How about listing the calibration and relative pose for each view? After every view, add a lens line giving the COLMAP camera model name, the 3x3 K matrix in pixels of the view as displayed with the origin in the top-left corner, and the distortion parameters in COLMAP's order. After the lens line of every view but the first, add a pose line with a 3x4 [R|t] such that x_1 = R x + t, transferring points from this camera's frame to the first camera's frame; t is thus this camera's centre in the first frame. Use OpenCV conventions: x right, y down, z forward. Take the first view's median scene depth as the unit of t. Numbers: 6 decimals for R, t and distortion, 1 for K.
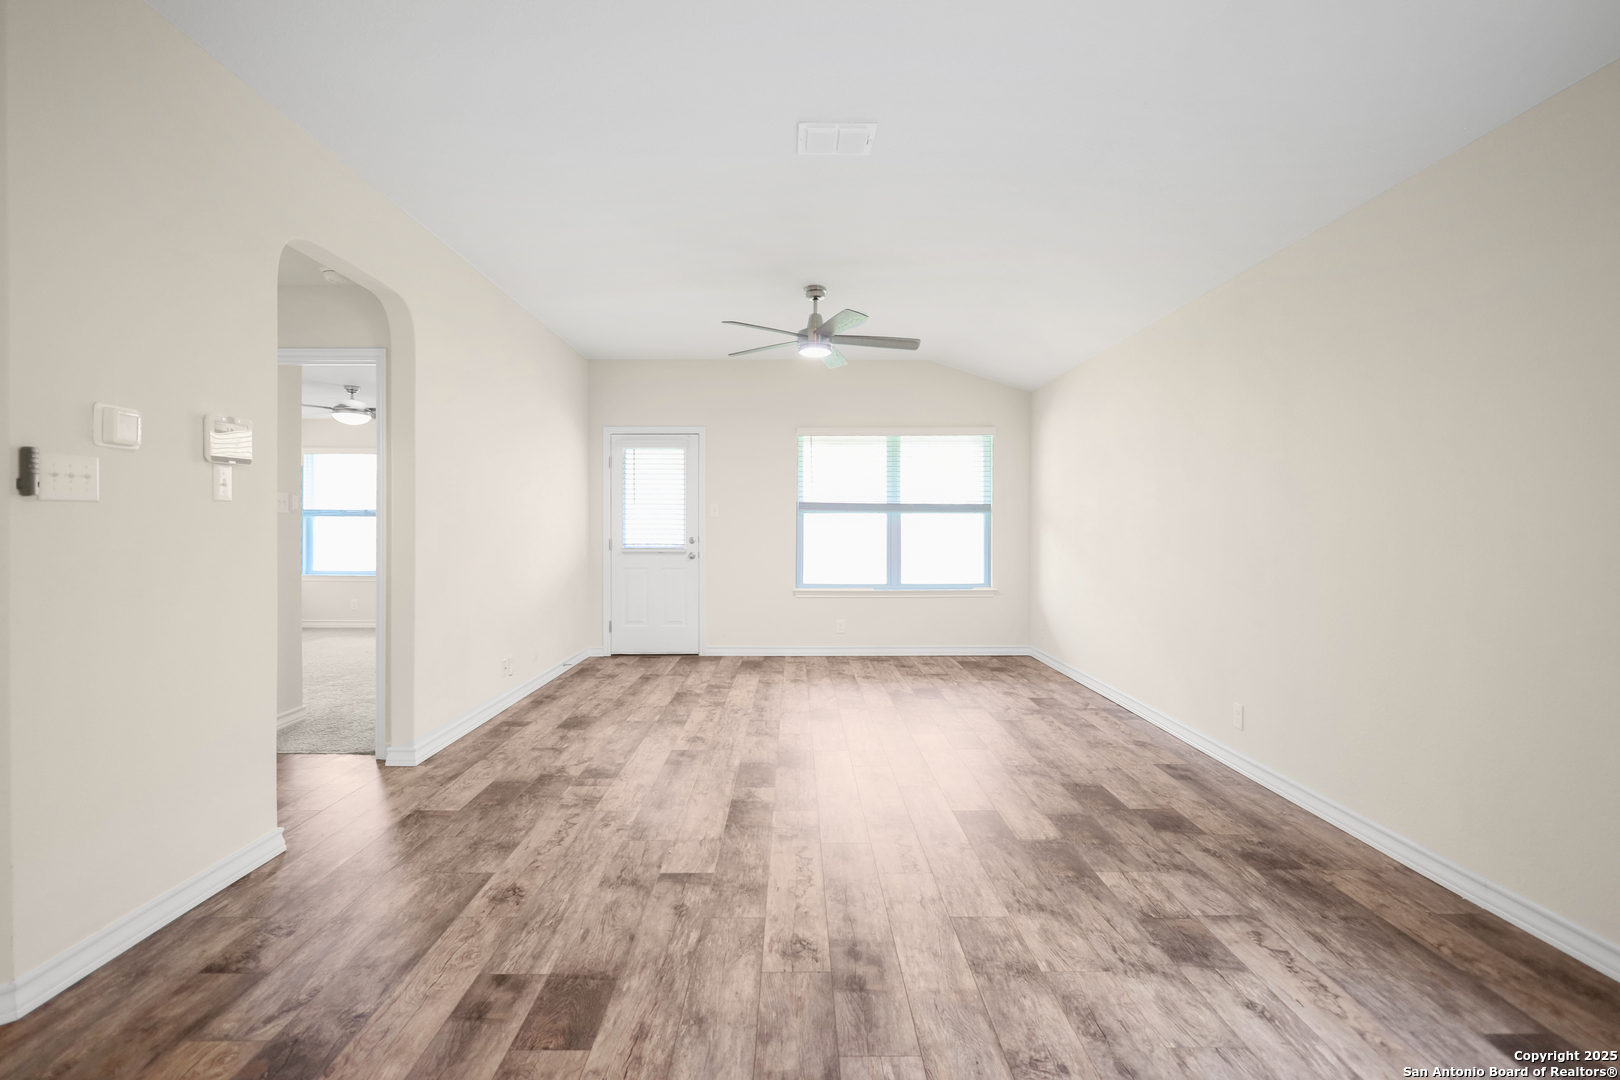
lens RADIAL K [[771.8, 0, 803.8], [0, 771.8, 533.0], [0, 0, 1]] dist [0.001375, 0.000016]
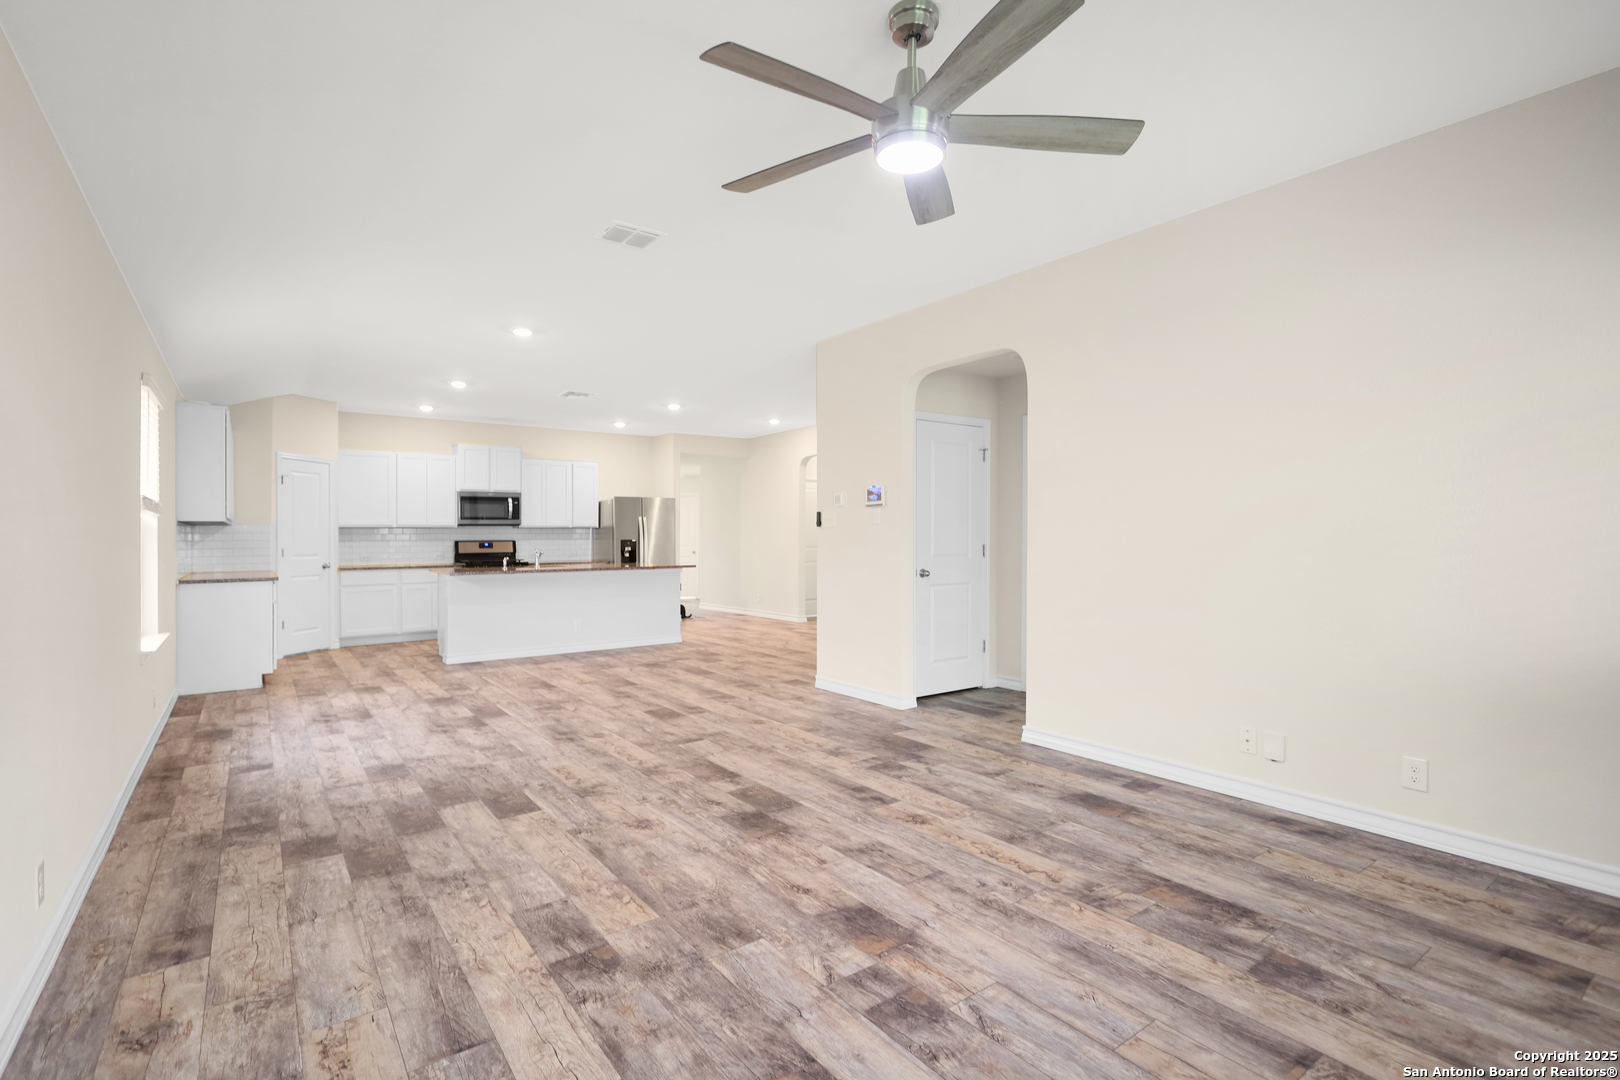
lens RADIAL K [[771.8, 0, 803.8], [0, 771.8, 533.0], [0, 0, 1]] dist [0.001375, 0.000016]
pose [[-0.817331, 0.003492, -0.576158, 0.523240], [0.002797, 0.999994, 0.002092, -0.016100], [0.576162, 0.000099, -0.817336, 2.135892]]
